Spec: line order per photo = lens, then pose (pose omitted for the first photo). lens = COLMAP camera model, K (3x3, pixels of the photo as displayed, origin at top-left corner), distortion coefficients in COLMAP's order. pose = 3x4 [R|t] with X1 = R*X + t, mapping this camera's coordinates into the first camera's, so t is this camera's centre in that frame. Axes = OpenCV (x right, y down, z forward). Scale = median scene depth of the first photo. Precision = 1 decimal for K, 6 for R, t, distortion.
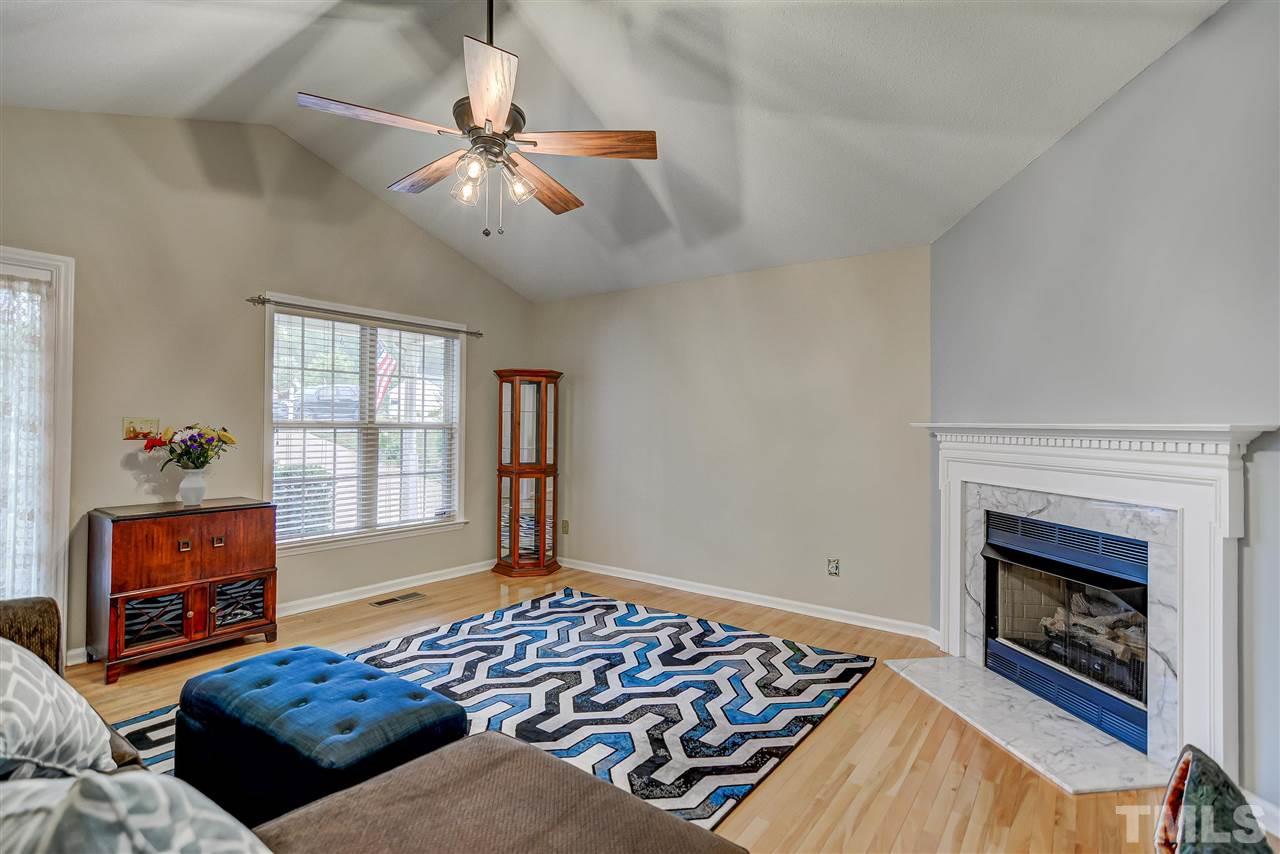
lens RADIAL K [[620.8, 0, 635.0], [0, 620.8, 418.2], [0, 0, 1]] dist [-0.014609, 0.005578]
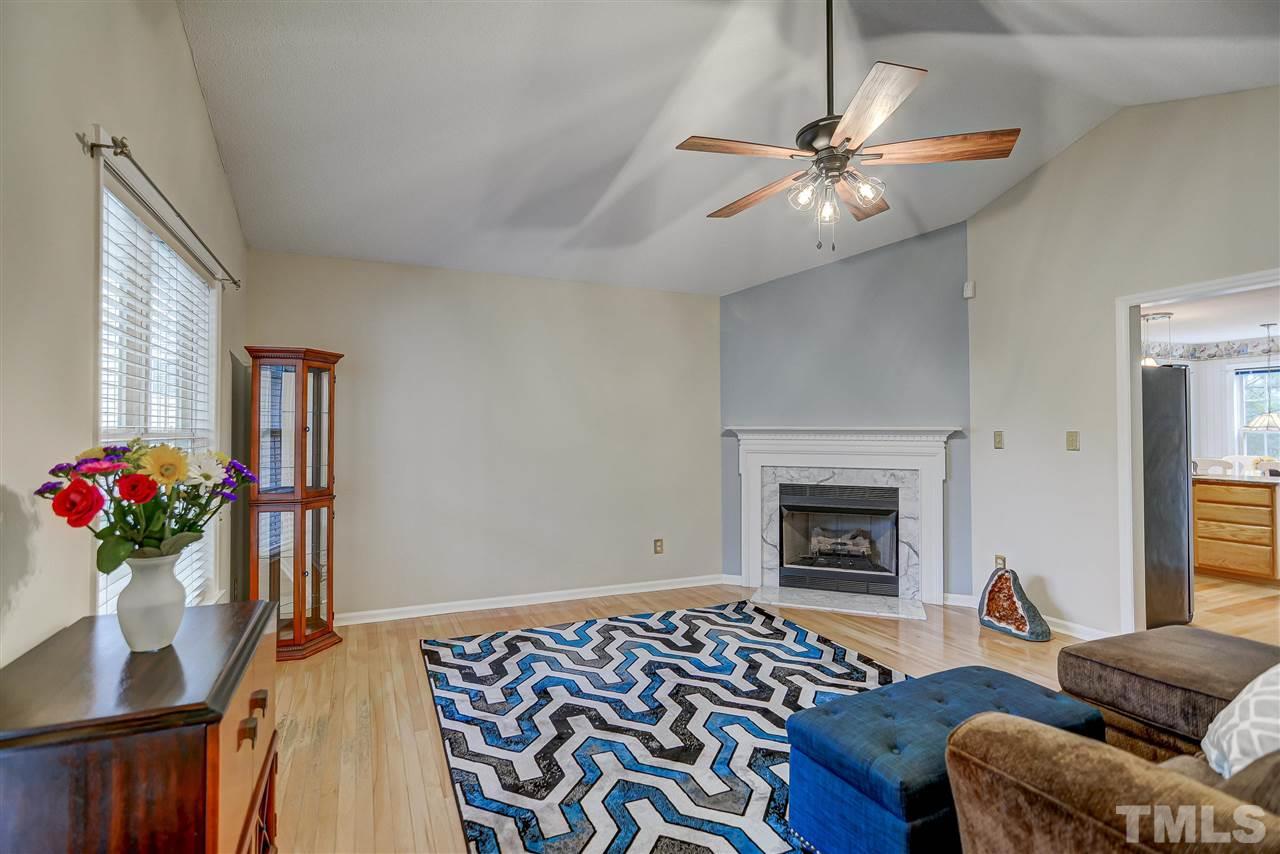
lens RADIAL K [[620.8, 0, 634.1], [0, 620.8, 430.7], [0, 0, 1]] dist [-0.014609, 0.005578]
pose [[0.500011, -0.016019, 0.865871, -0.921959], [-0.003647, 0.999781, 0.020602, -0.010810], [-0.866011, -0.013459, 0.499843, 0.548794]]
